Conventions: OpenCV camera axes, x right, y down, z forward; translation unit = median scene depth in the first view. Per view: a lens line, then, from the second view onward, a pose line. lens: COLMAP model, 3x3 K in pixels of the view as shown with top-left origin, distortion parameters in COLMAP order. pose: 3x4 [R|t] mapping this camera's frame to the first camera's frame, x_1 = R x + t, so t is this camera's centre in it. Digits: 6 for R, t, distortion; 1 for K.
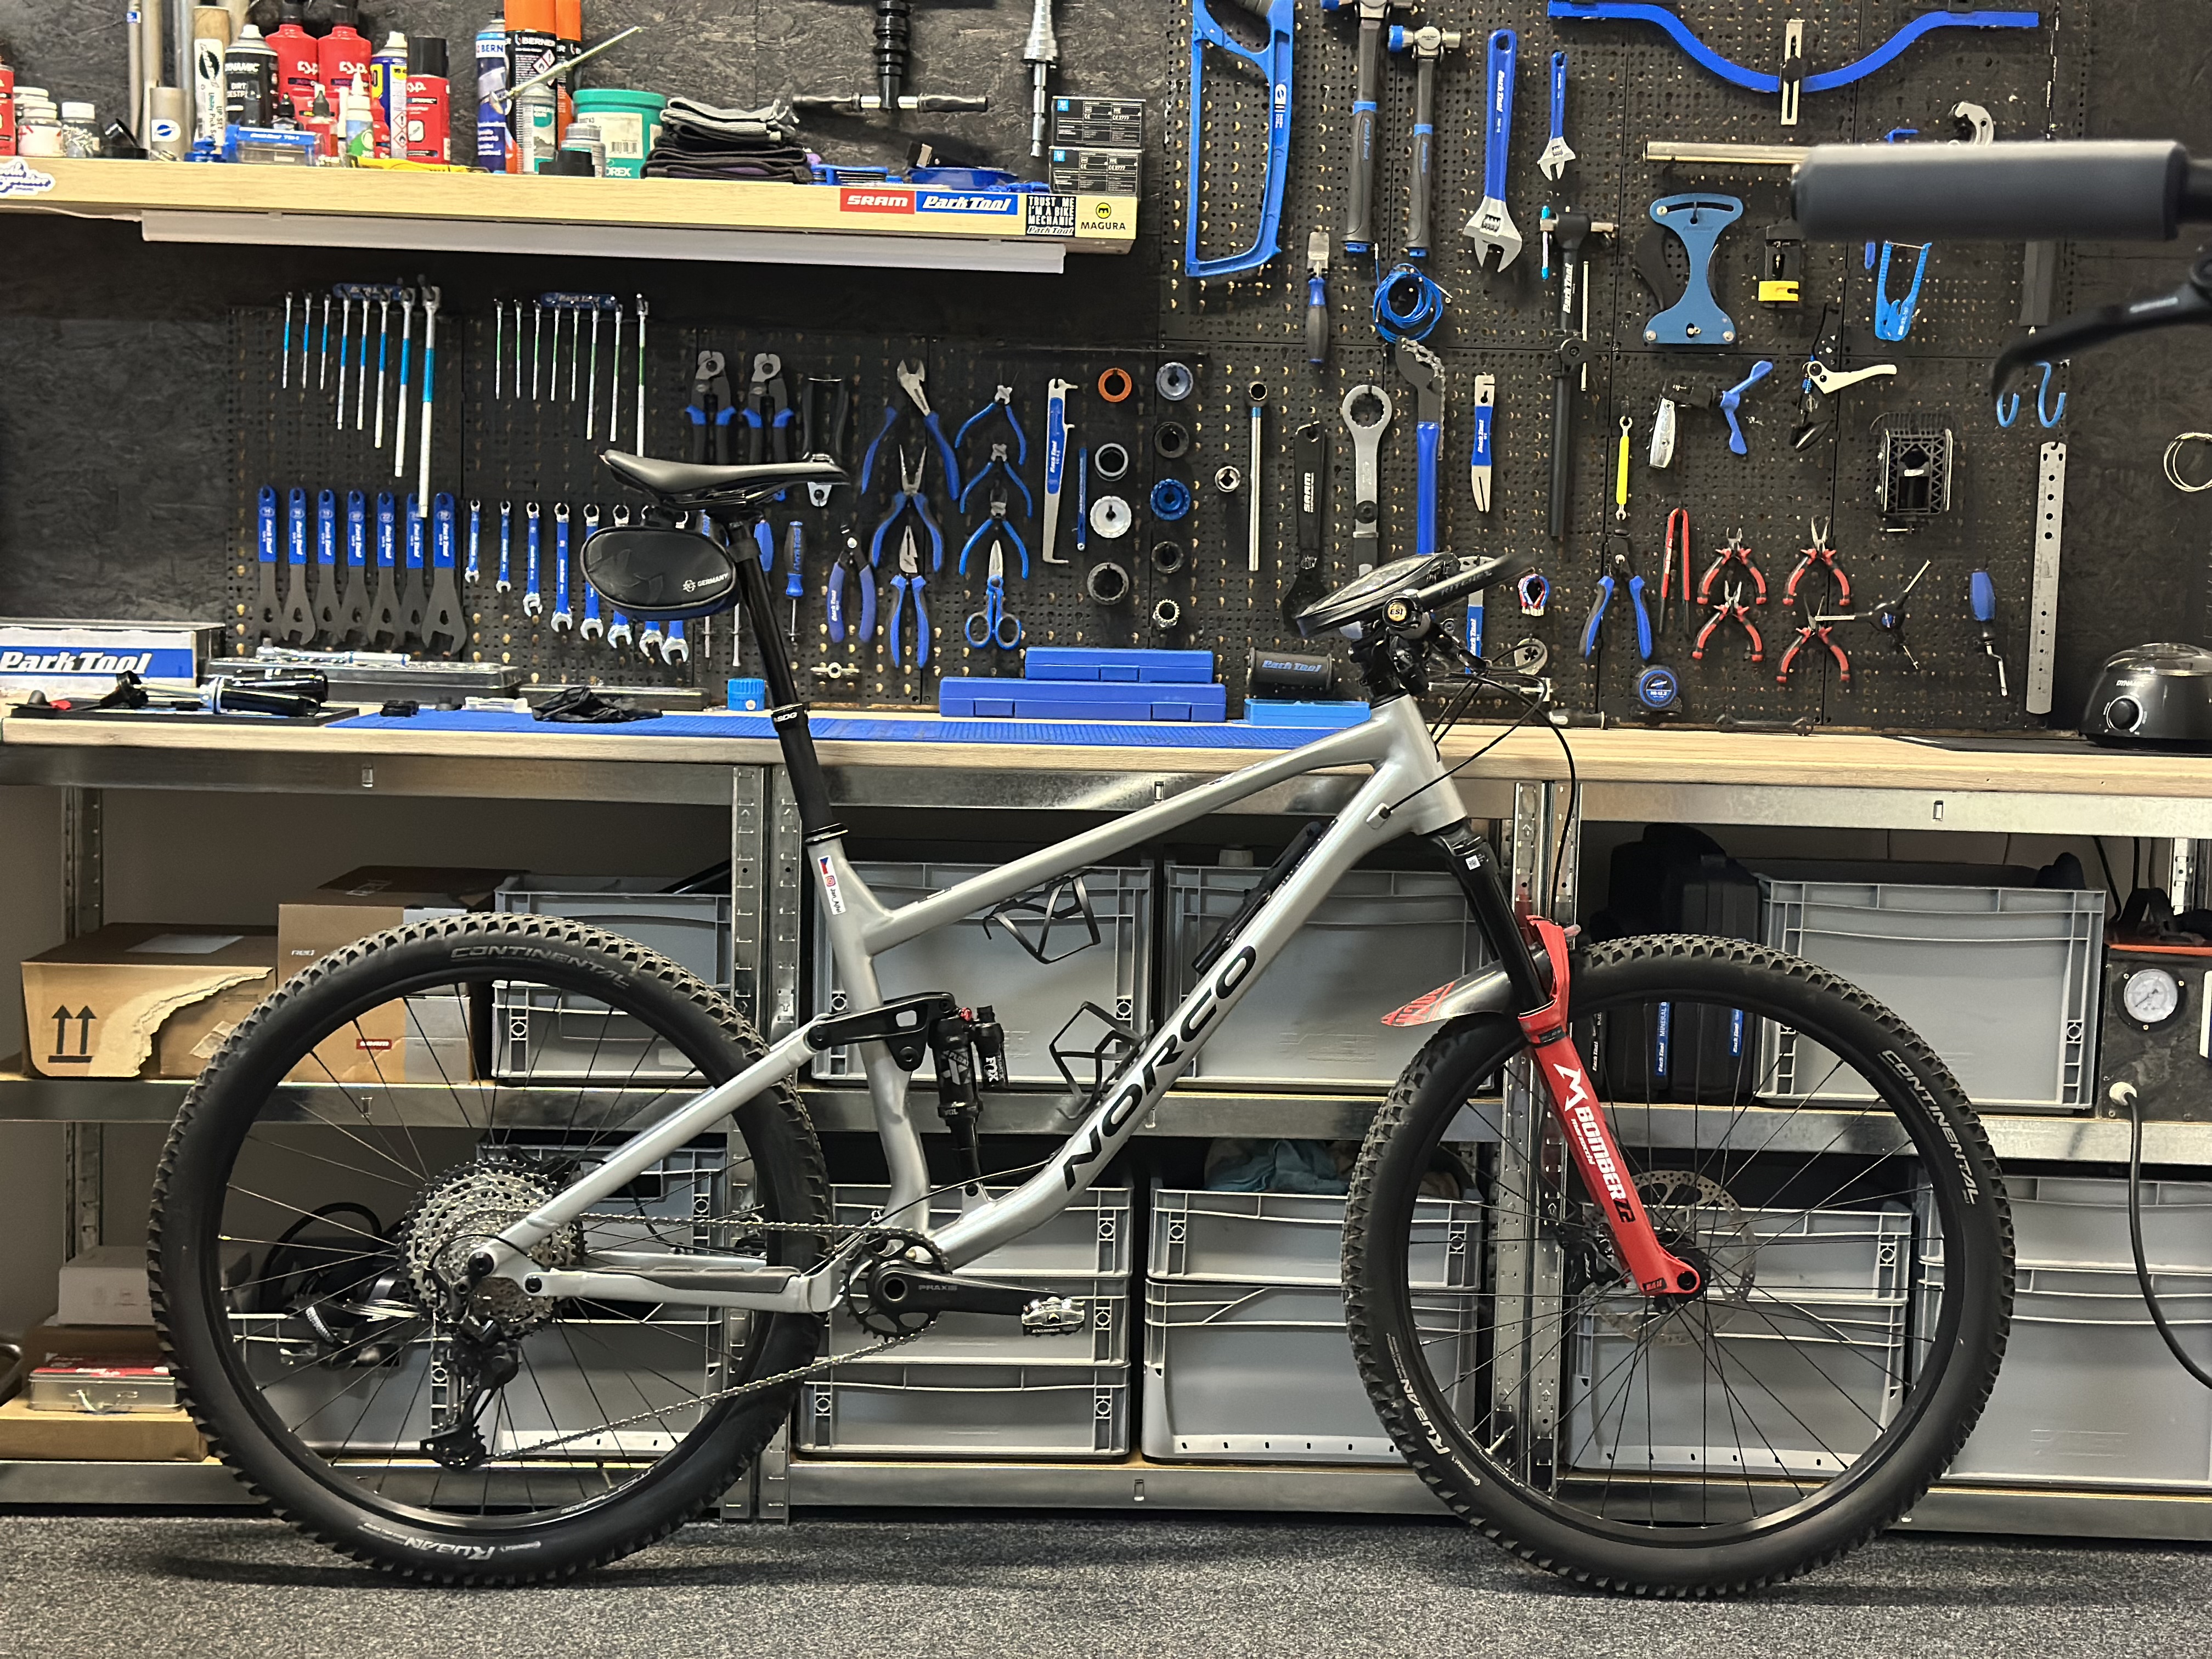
lens RADIAL K [[3150.4, 0, 1010.0], [0, 3150.4, 774.8], [0, 0, 1]] dist [0.250158, -0.871935]
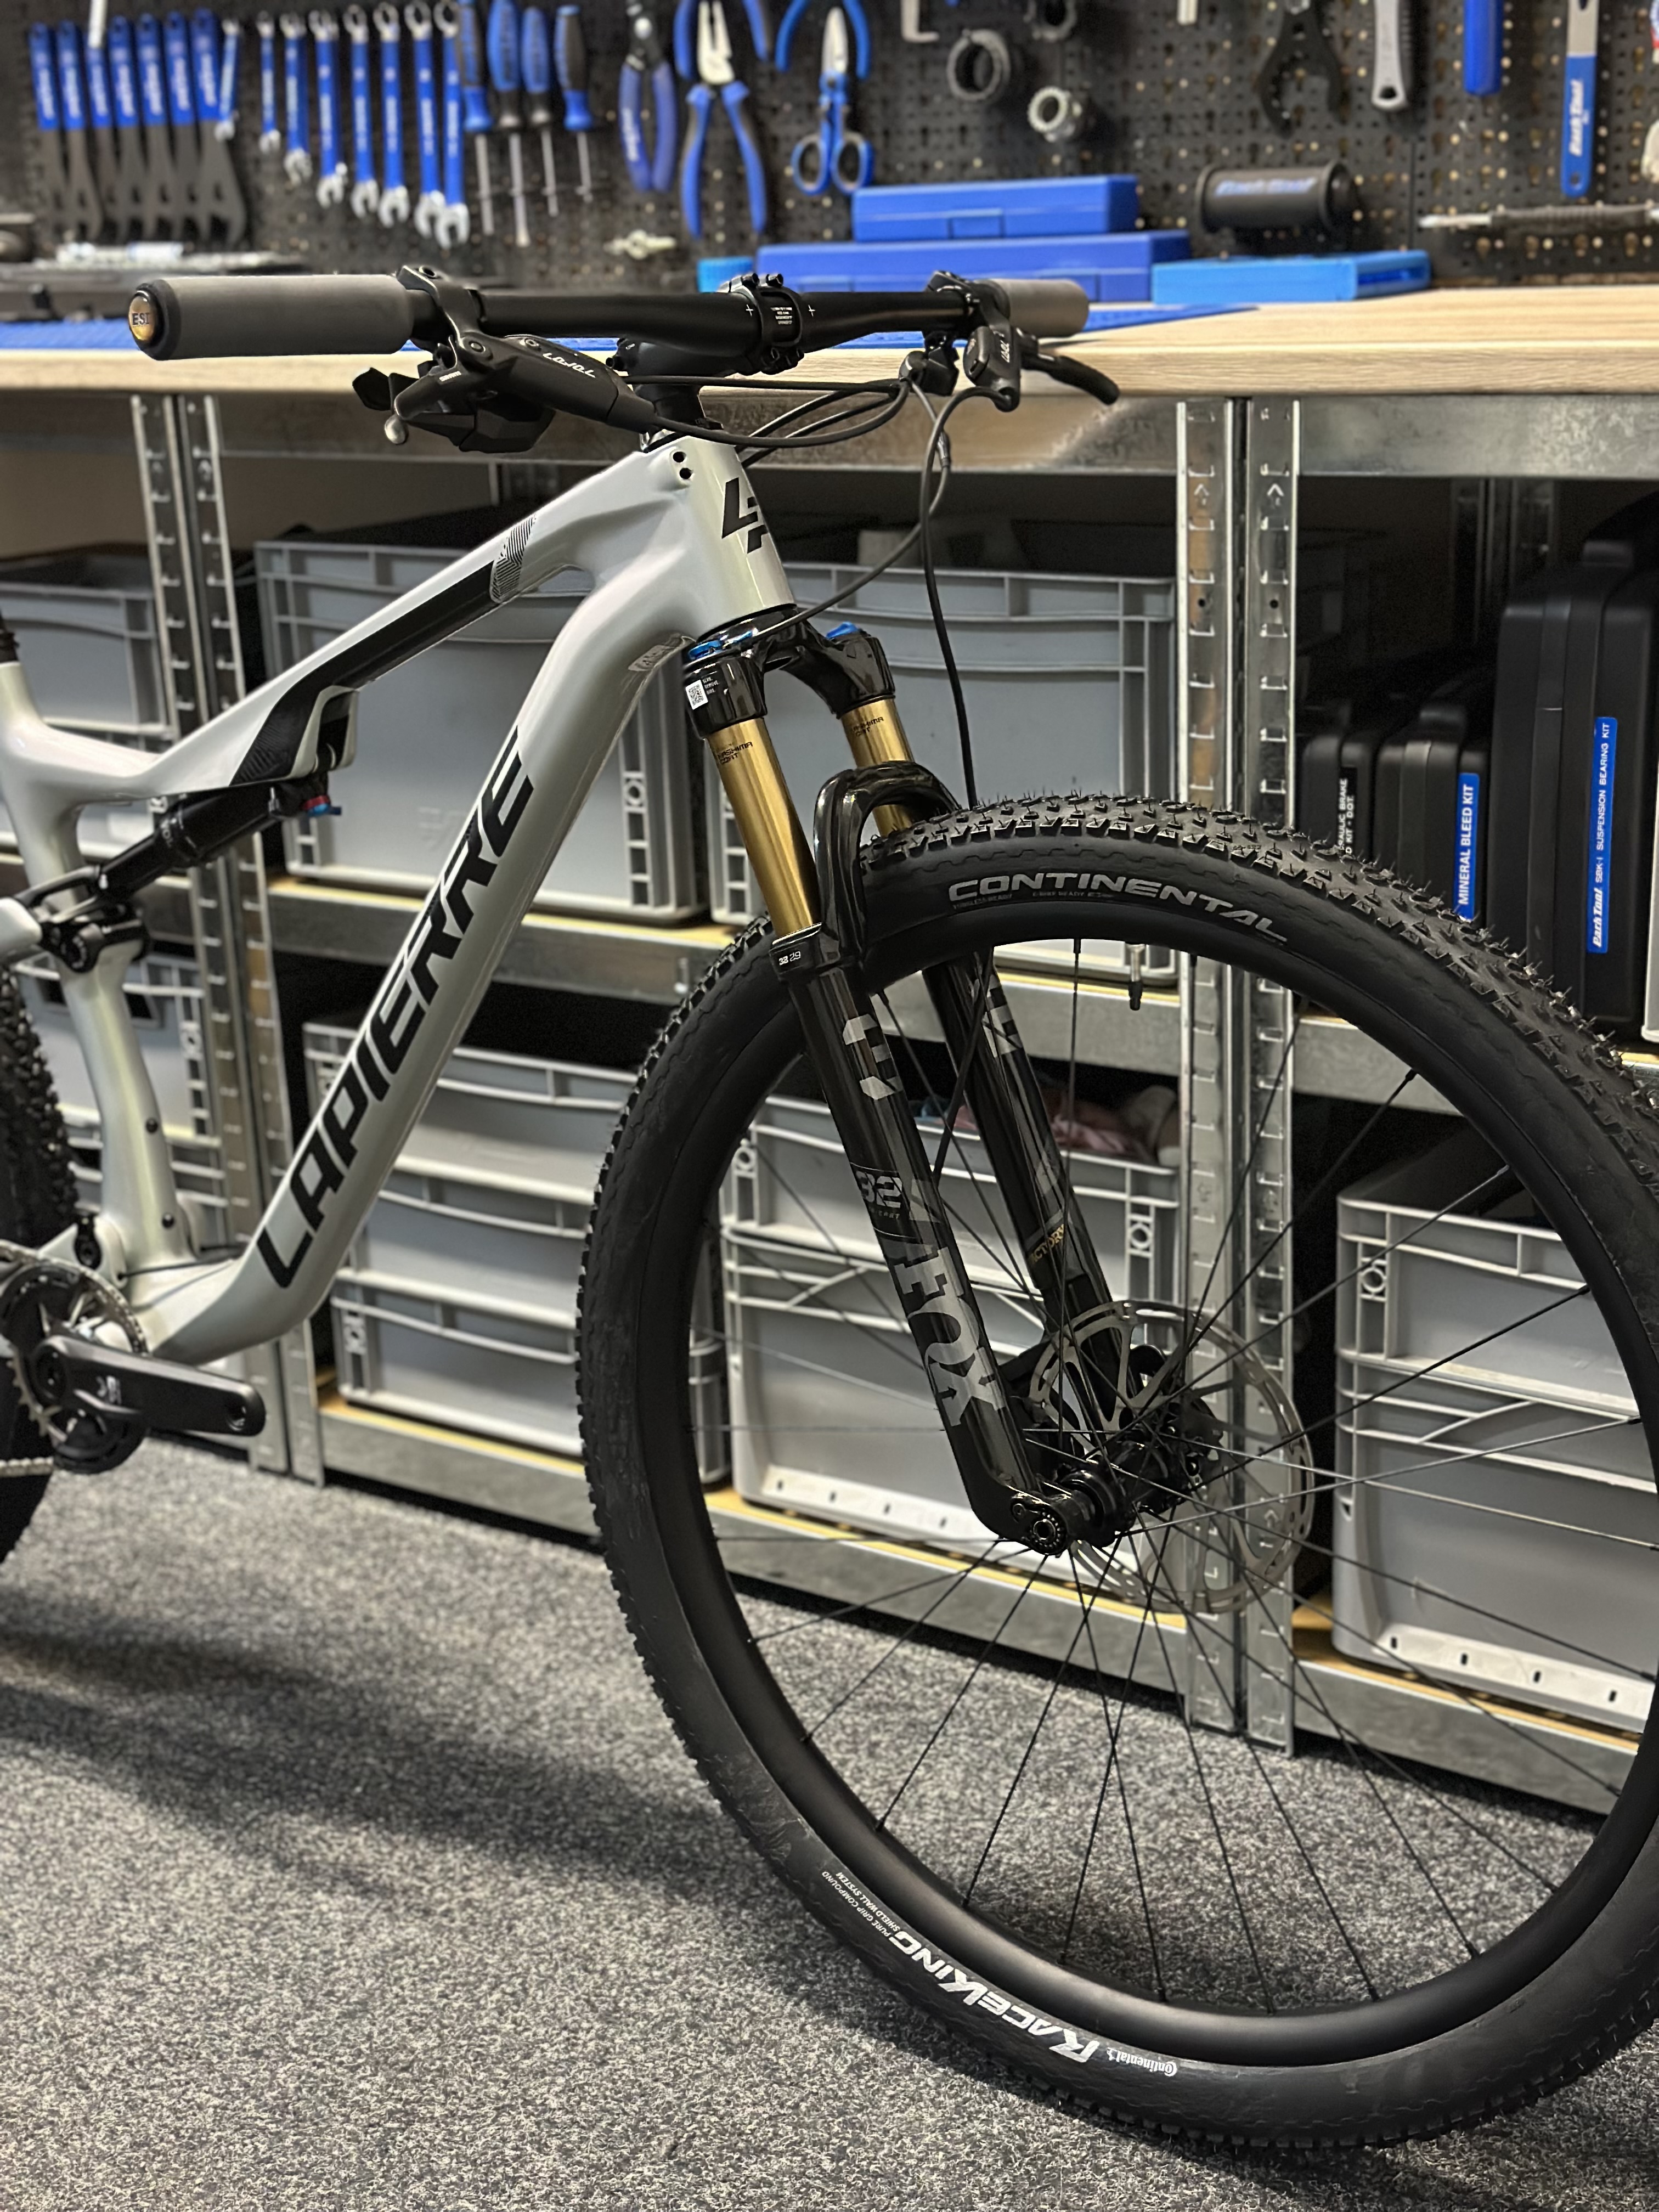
lens RADIAL K [[3150.4, 0, 674.4], [0, 3150.4, 1113.4], [0, 0, 1]] dist [0.250158, -0.871935]
pose [[0.801675, 0.113737, -0.586840, 0.364079], [0.011578, 0.978593, 0.205479, 0.007333], [0.597648, -0.171522, 0.783196, 0.459227]]
